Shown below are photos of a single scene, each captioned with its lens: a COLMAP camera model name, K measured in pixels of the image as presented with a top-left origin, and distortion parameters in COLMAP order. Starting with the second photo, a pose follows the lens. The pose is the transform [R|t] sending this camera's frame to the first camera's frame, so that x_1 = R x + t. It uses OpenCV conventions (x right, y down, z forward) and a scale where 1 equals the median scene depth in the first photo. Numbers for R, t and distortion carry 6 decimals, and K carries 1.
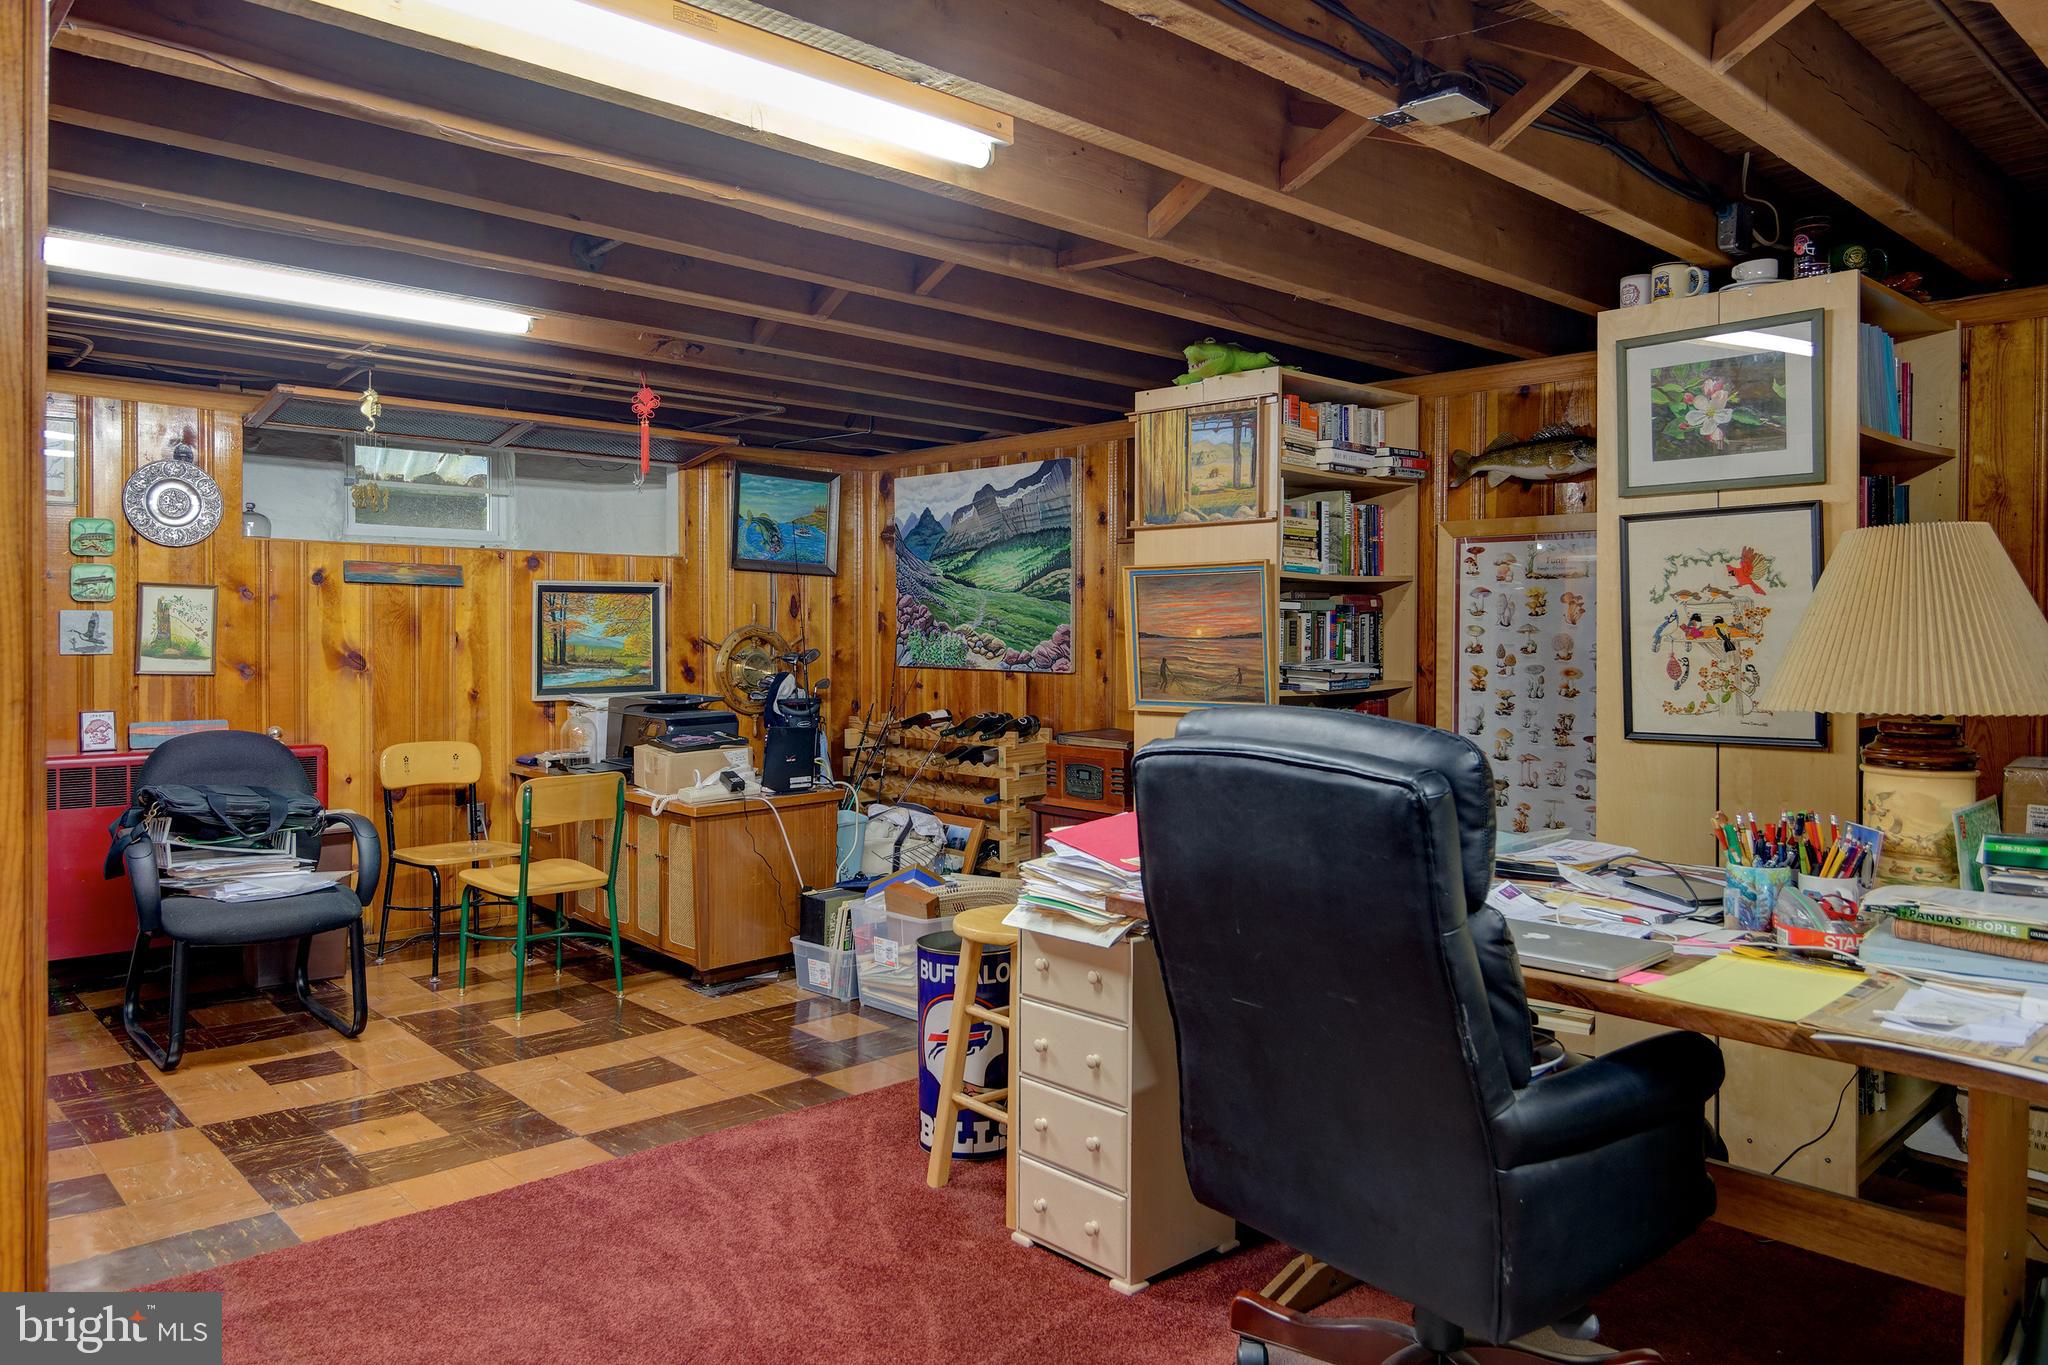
lens RADIAL K [[1388.3, 0, 1030.1], [0, 1388.3, 670.0], [0, 0, 1]] dist [0.001849, -0.001119]
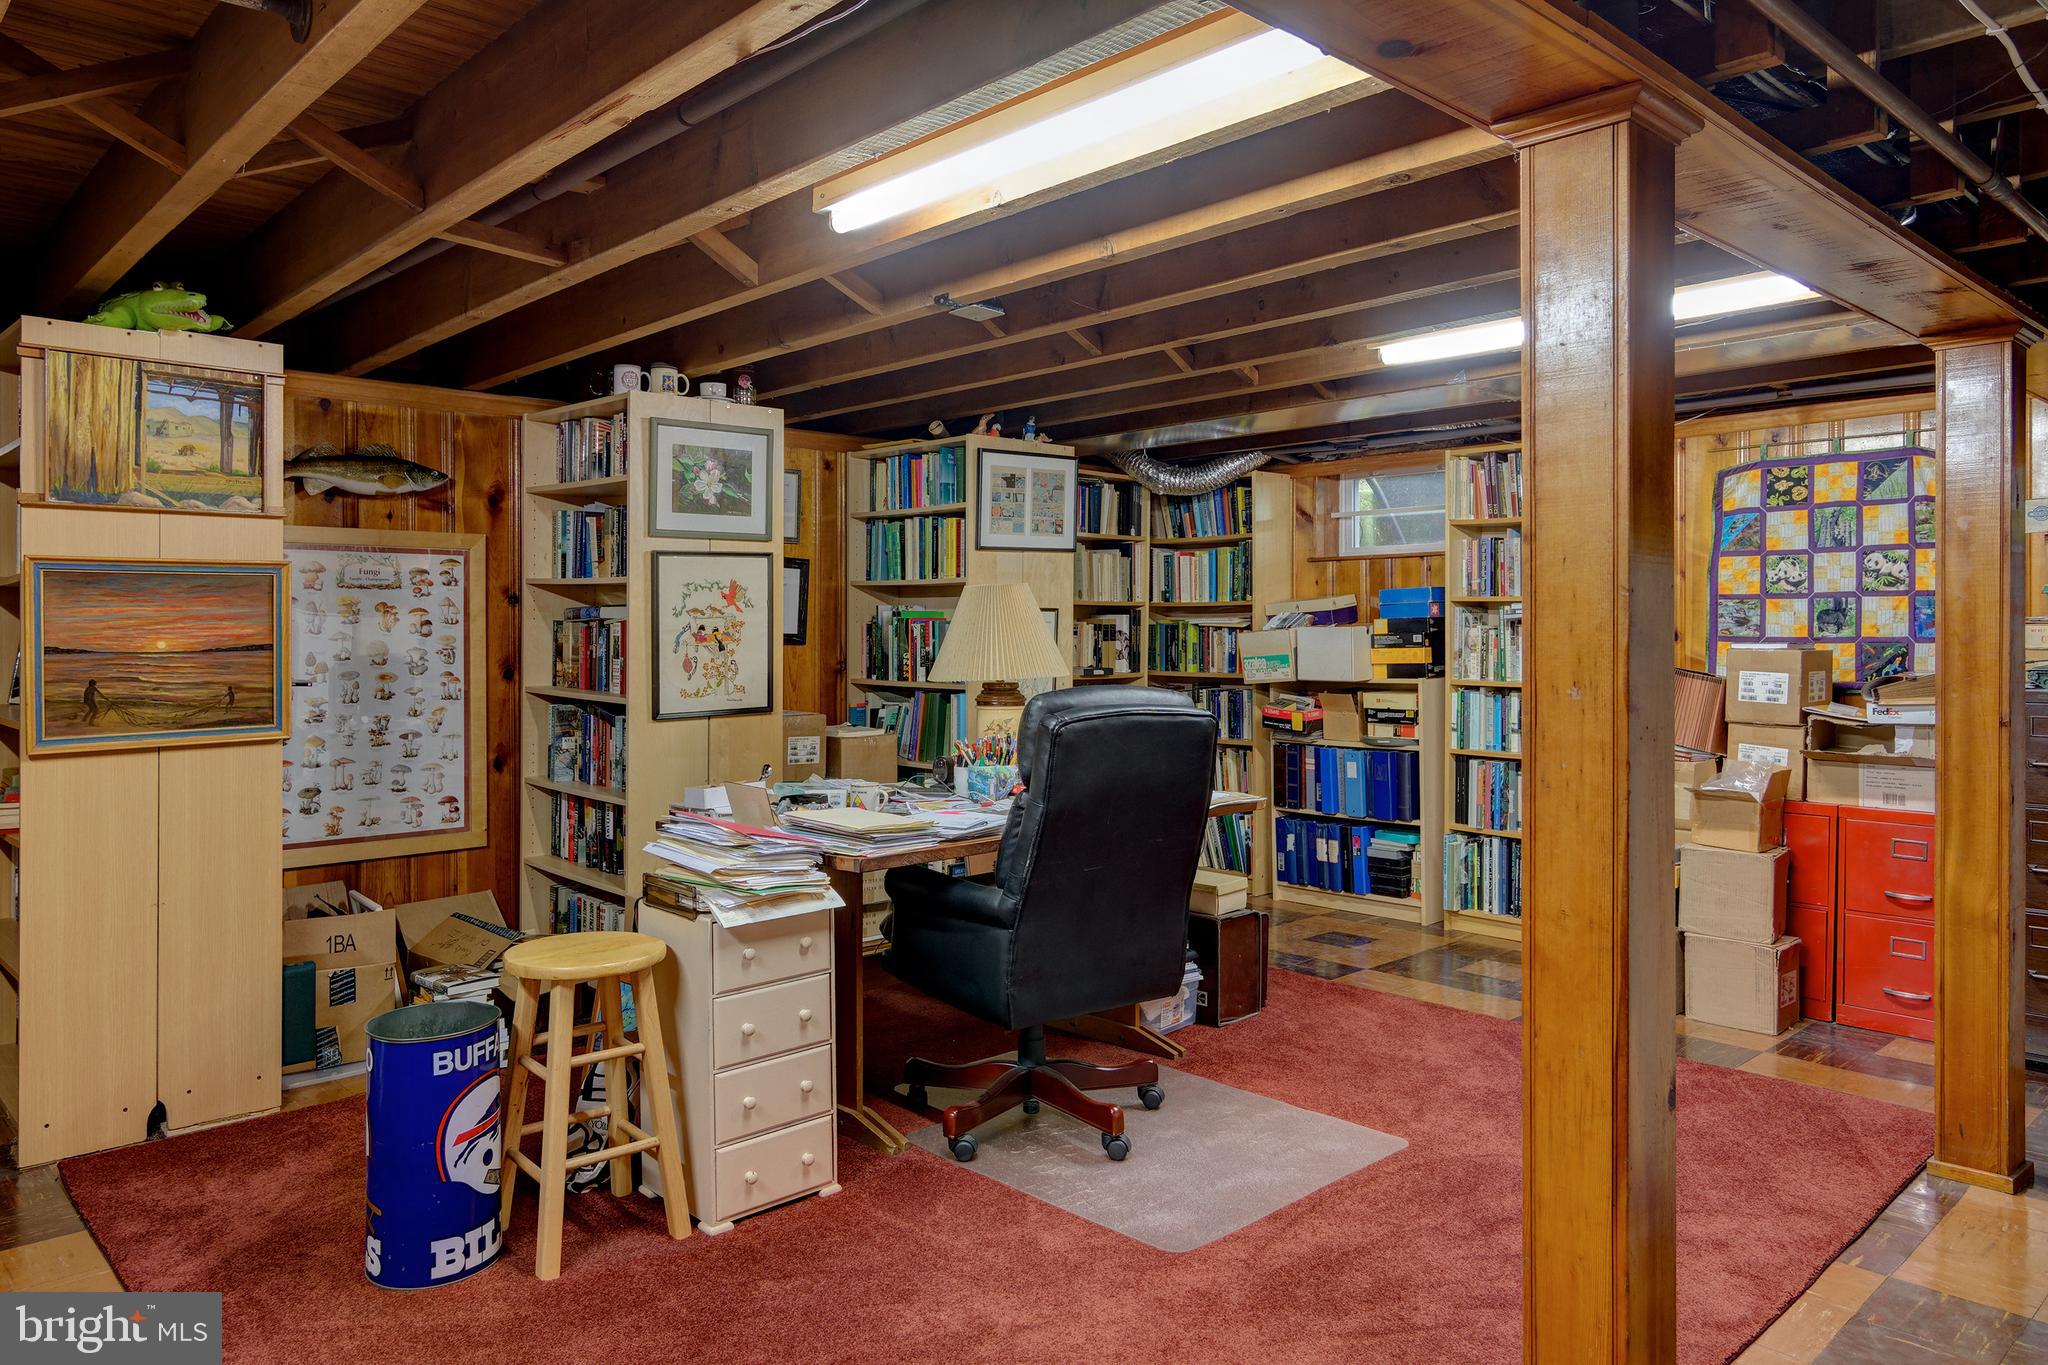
lens RADIAL K [[1388.3, 0, 1029.5], [0, 1388.3, 671.3], [0, 0, 1]] dist [0.001849, -0.001119]
pose [[-0.018359, -0.035396, 0.999205, -0.707856], [0.031824, 0.998846, 0.035968, -0.025719], [-0.999325, 0.032459, -0.017211, 0.528289]]
